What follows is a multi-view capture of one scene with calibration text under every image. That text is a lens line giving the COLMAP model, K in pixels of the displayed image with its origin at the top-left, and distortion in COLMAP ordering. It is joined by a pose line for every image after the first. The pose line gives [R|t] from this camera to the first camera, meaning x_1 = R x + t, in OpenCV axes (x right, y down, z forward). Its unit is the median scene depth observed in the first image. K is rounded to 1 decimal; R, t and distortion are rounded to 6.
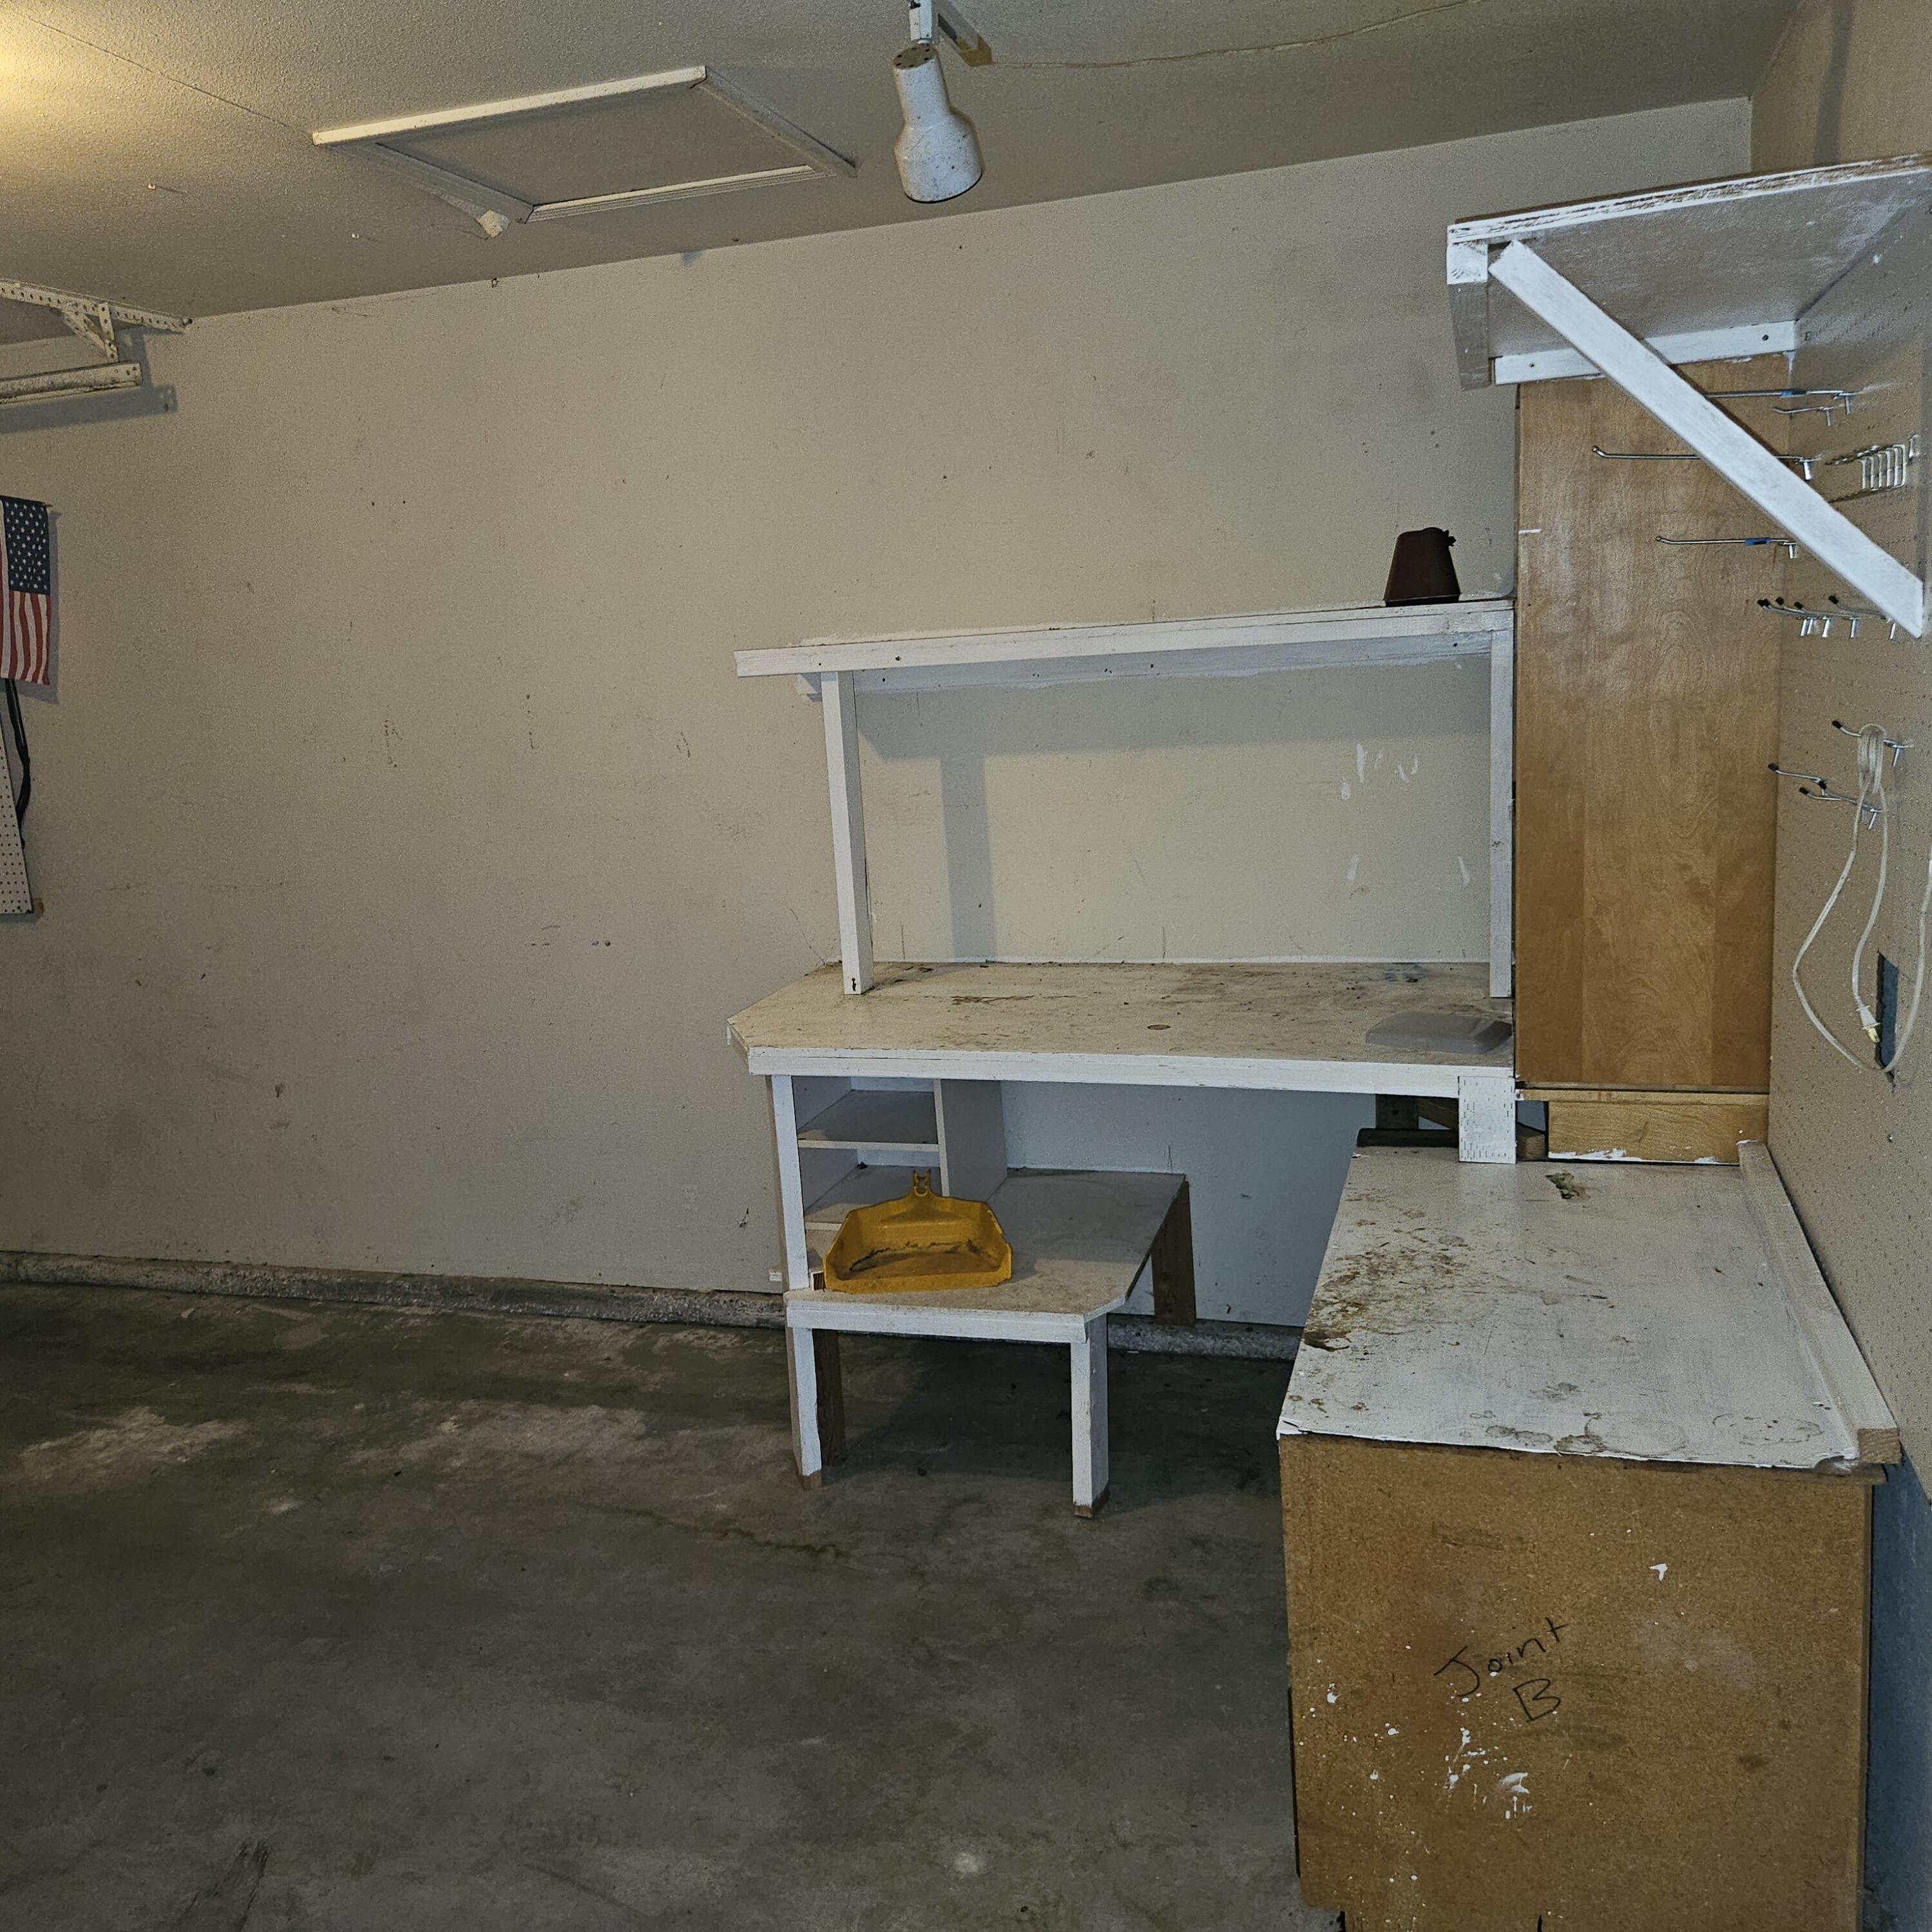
lens RADIAL K [[1727.4, 0, 966.0], [0, 1727.4, 966.0], [0, 0, 1]] dist [0.055246, -0.029826]
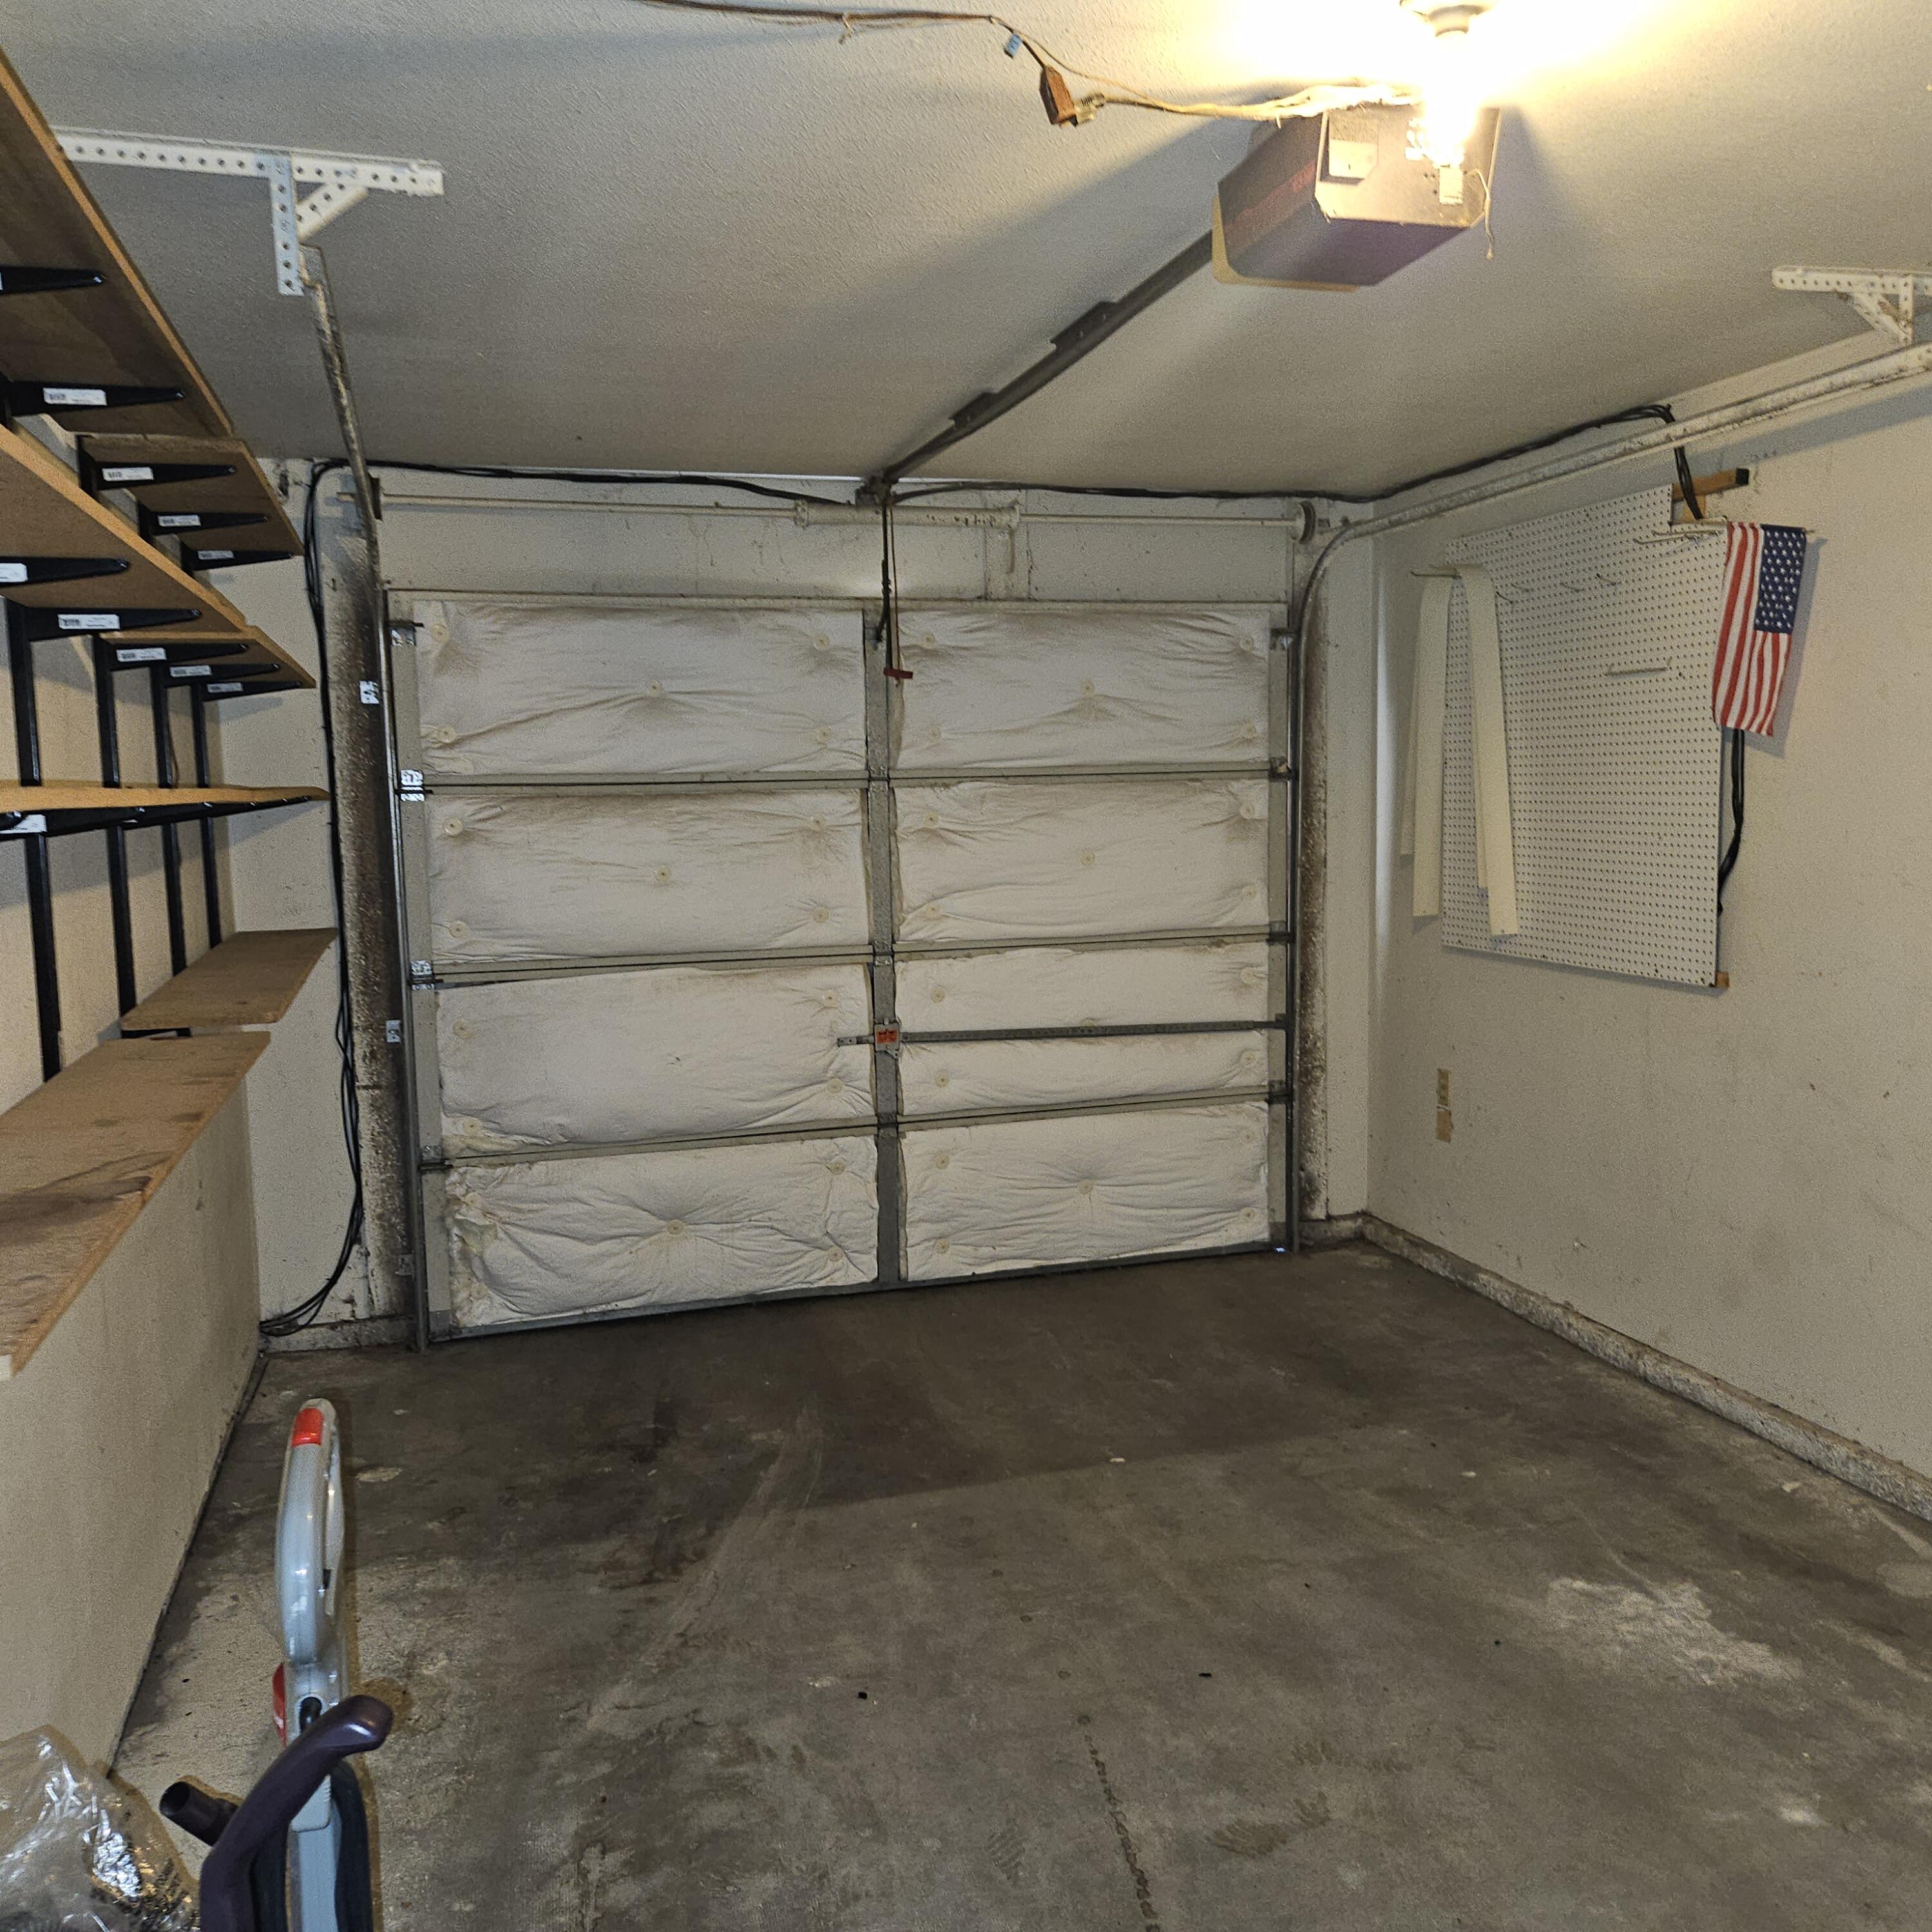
lens RADIAL K [[1727.4, 0, 966.0], [0, 1727.4, 966.0], [0, 0, 1]] dist [0.055246, -0.029826]
pose [[0.551398, 0.142178, -0.822037, -0.010988], [-0.166333, 0.984322, 0.058675, -0.033025], [0.817492, 0.104379, 0.566402, 0.195186]]
